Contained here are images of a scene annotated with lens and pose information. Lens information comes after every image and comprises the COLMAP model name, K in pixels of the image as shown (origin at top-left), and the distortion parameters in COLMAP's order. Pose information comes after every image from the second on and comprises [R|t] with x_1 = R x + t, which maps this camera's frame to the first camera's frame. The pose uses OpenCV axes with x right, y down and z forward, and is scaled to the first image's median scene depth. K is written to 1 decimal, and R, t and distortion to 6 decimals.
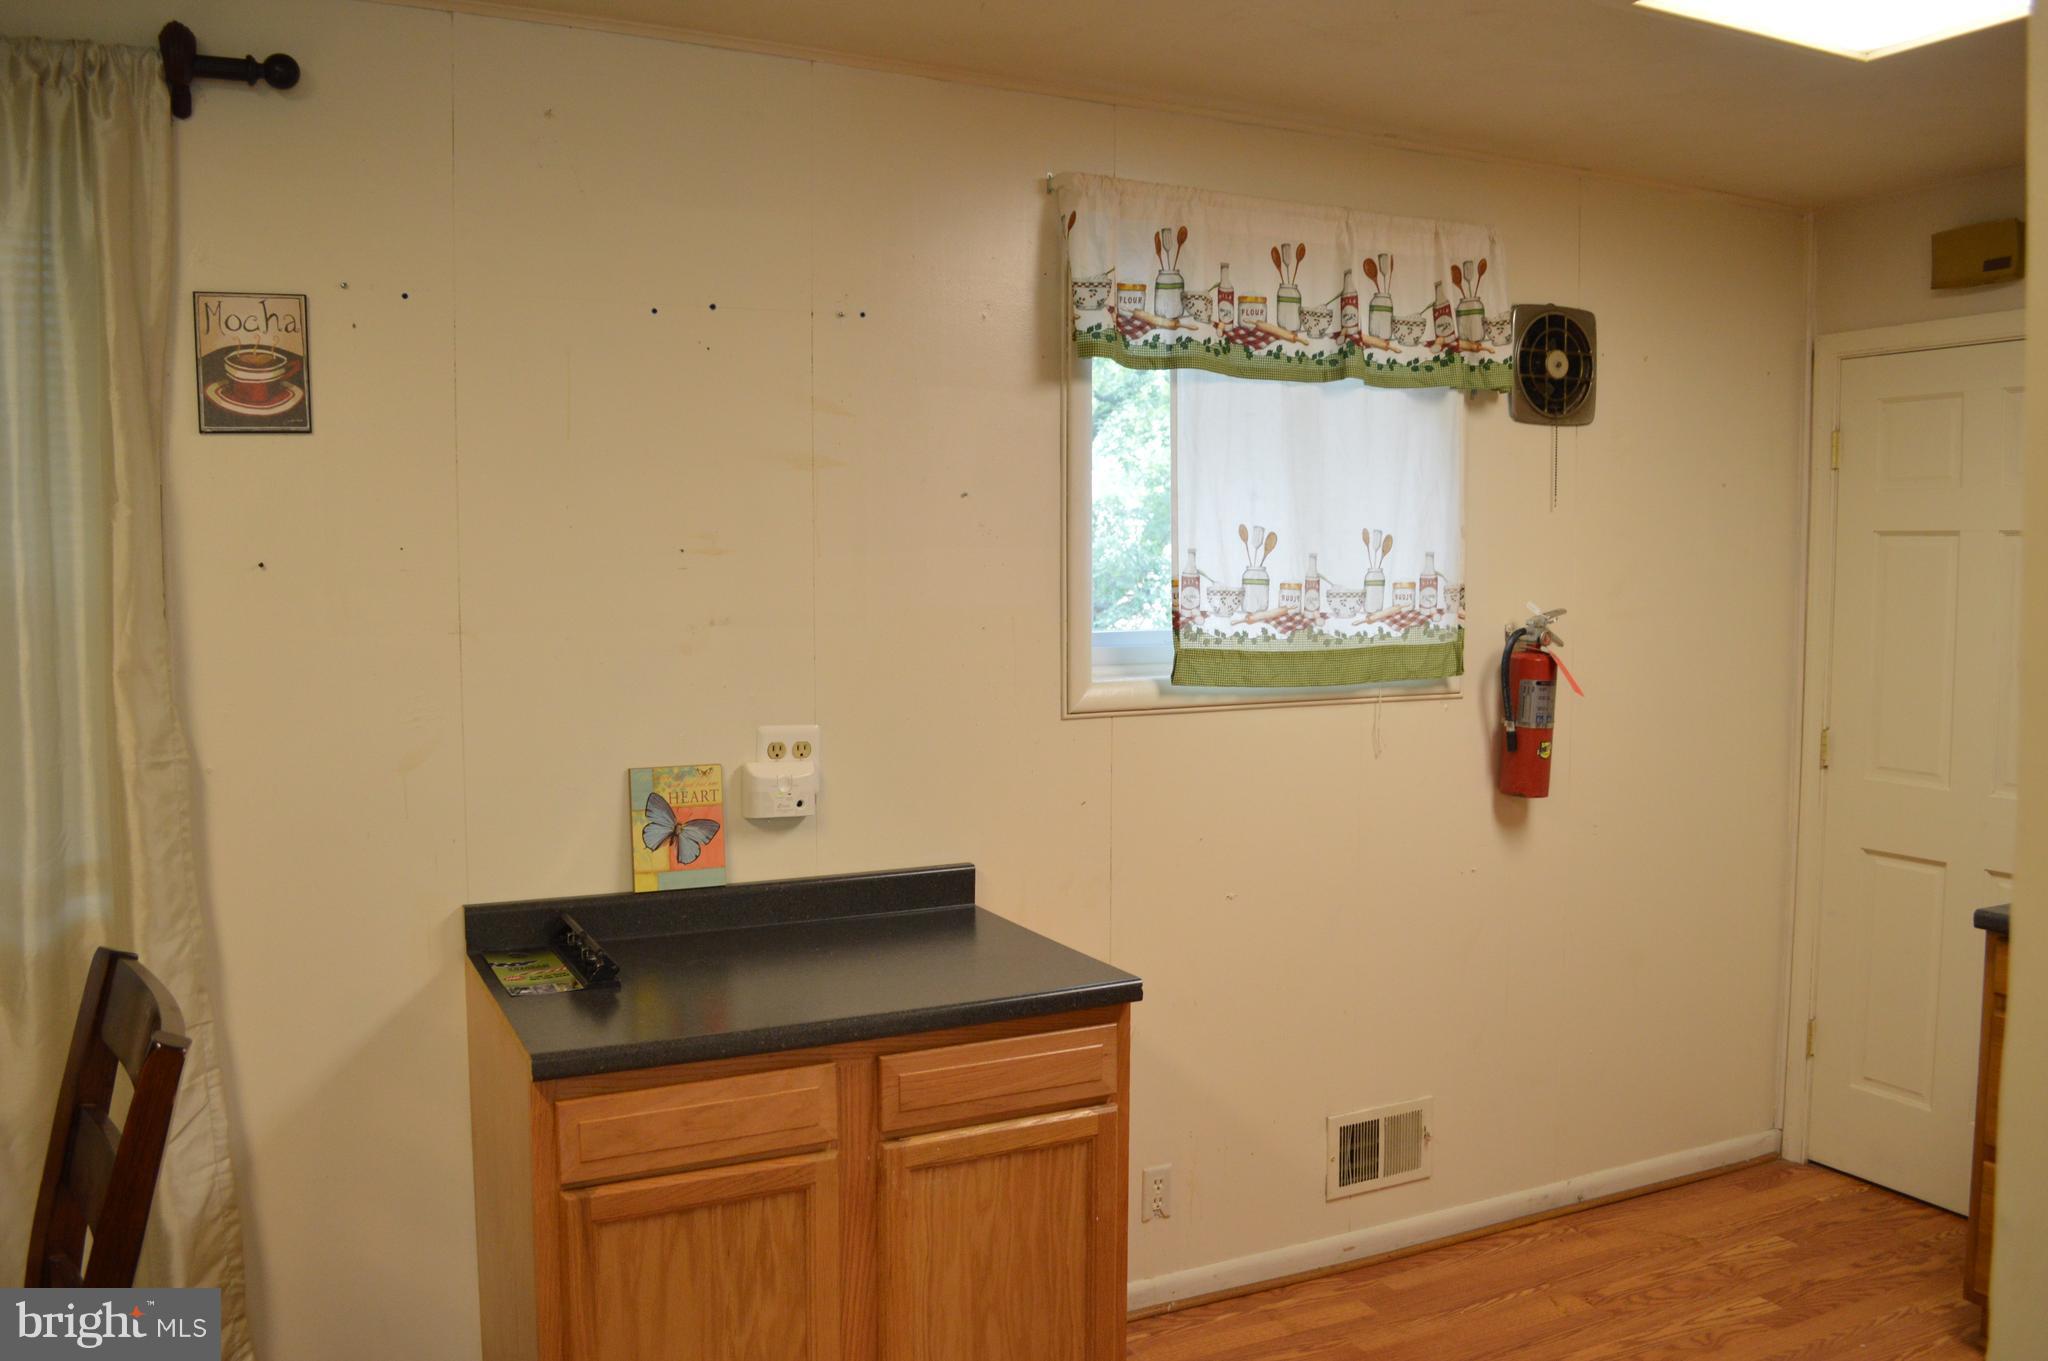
lens RADIAL K [[1634.4, 0, 1024.1], [0, 1634.4, 693.7], [0, 0, 1]] dist [-0.089907, 0.021440]
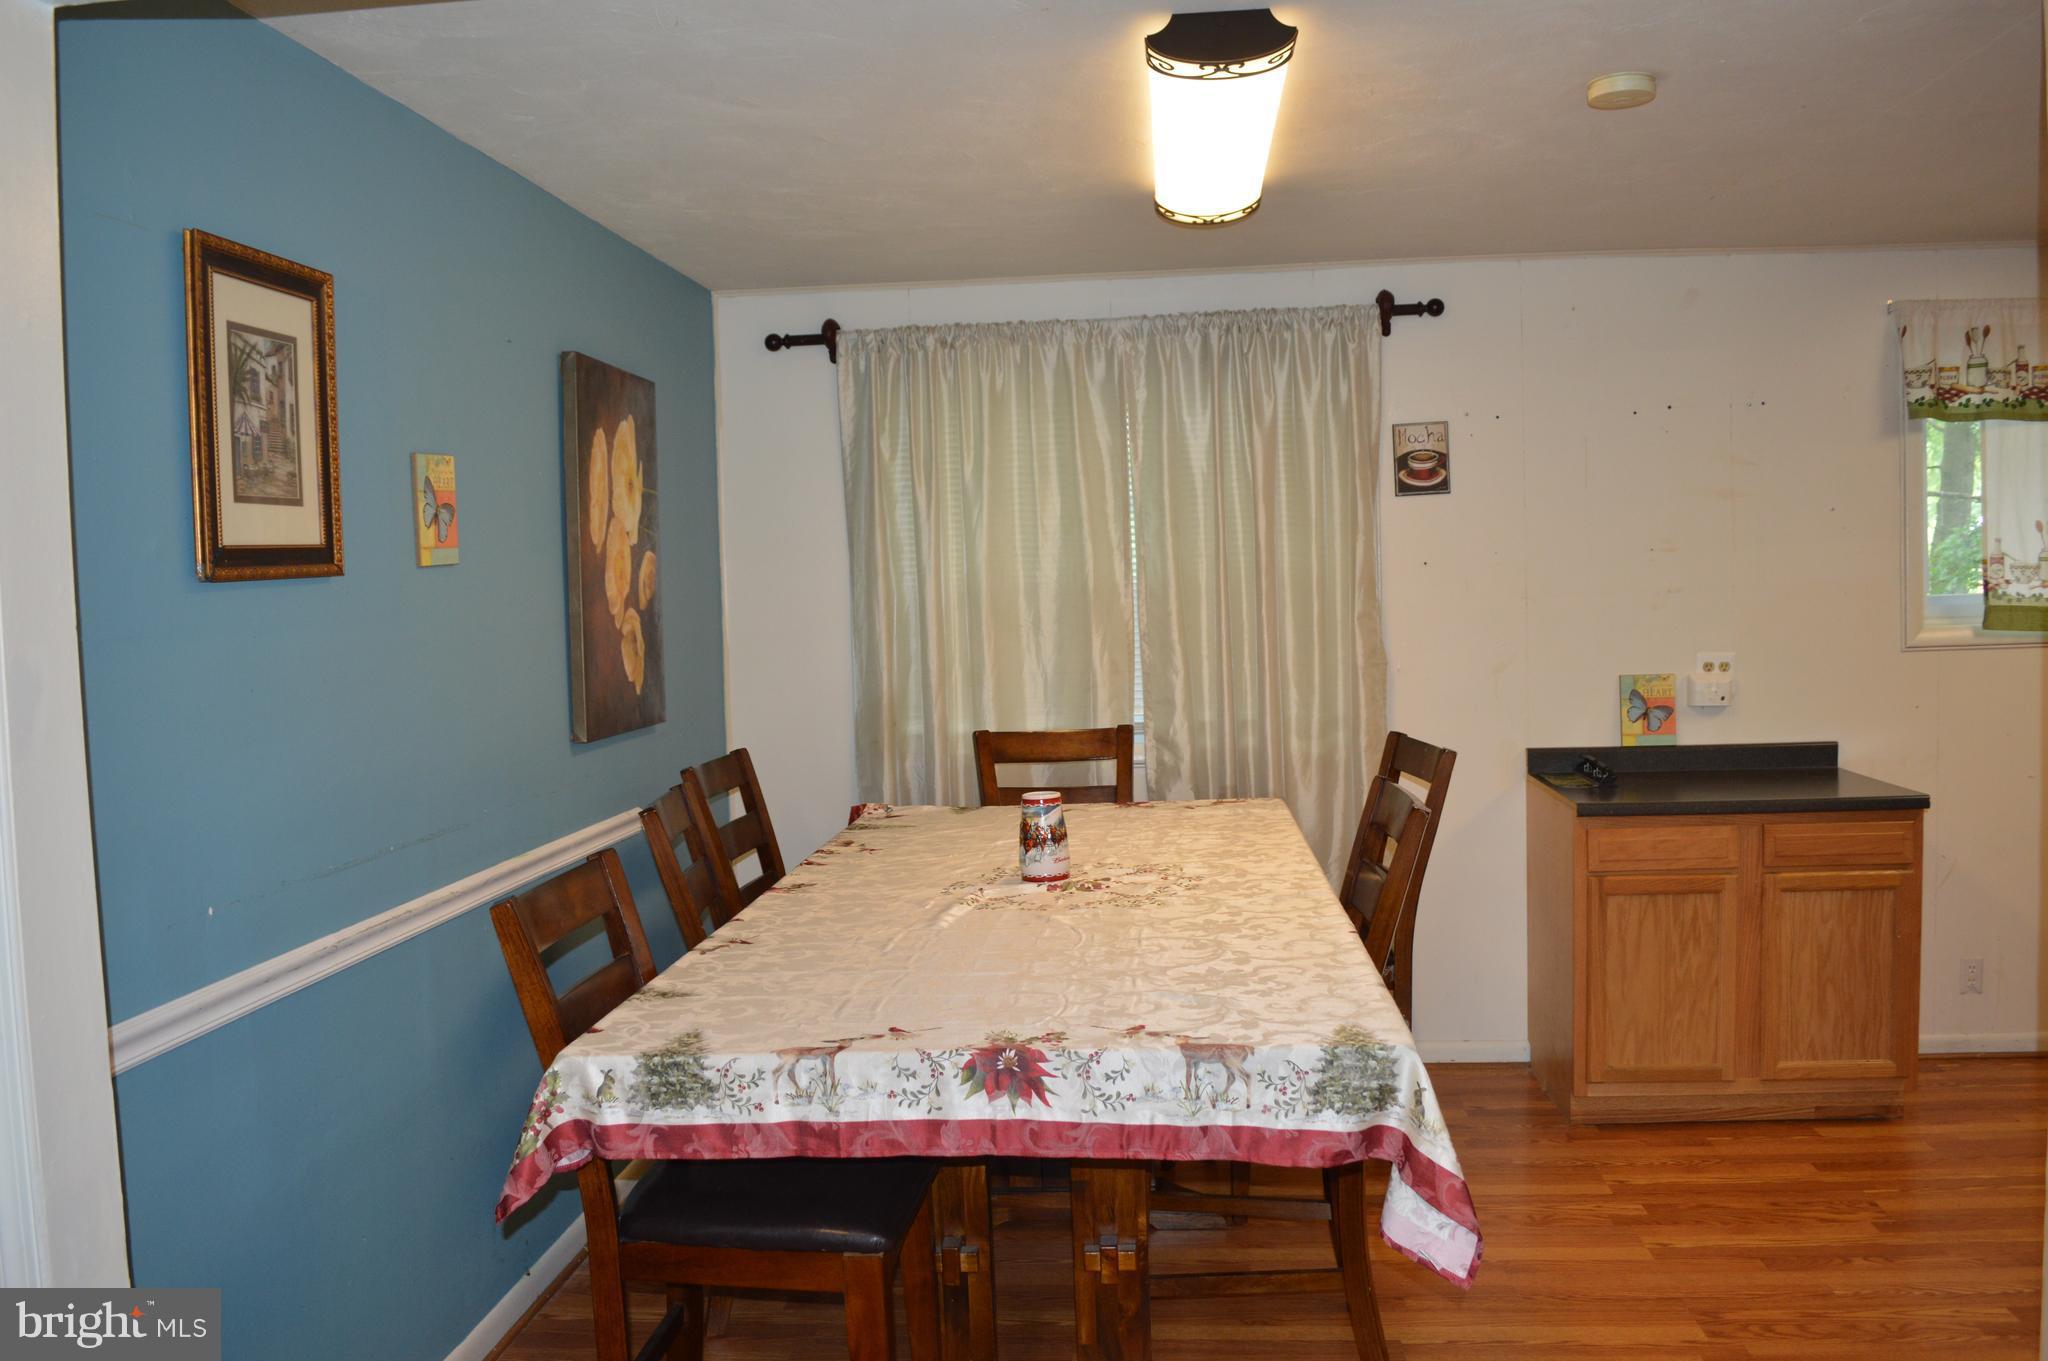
lens RADIAL K [[1634.4, 0, 1024.1], [0, 1634.4, 686.9], [0, 0, 1]] dist [-0.089907, 0.021440]
pose [[0.847920, 0.007512, -0.530072, 0.147344], [-0.010196, 0.999946, -0.002140, 0.075464], [0.530027, 0.007219, 0.847950, -0.889613]]
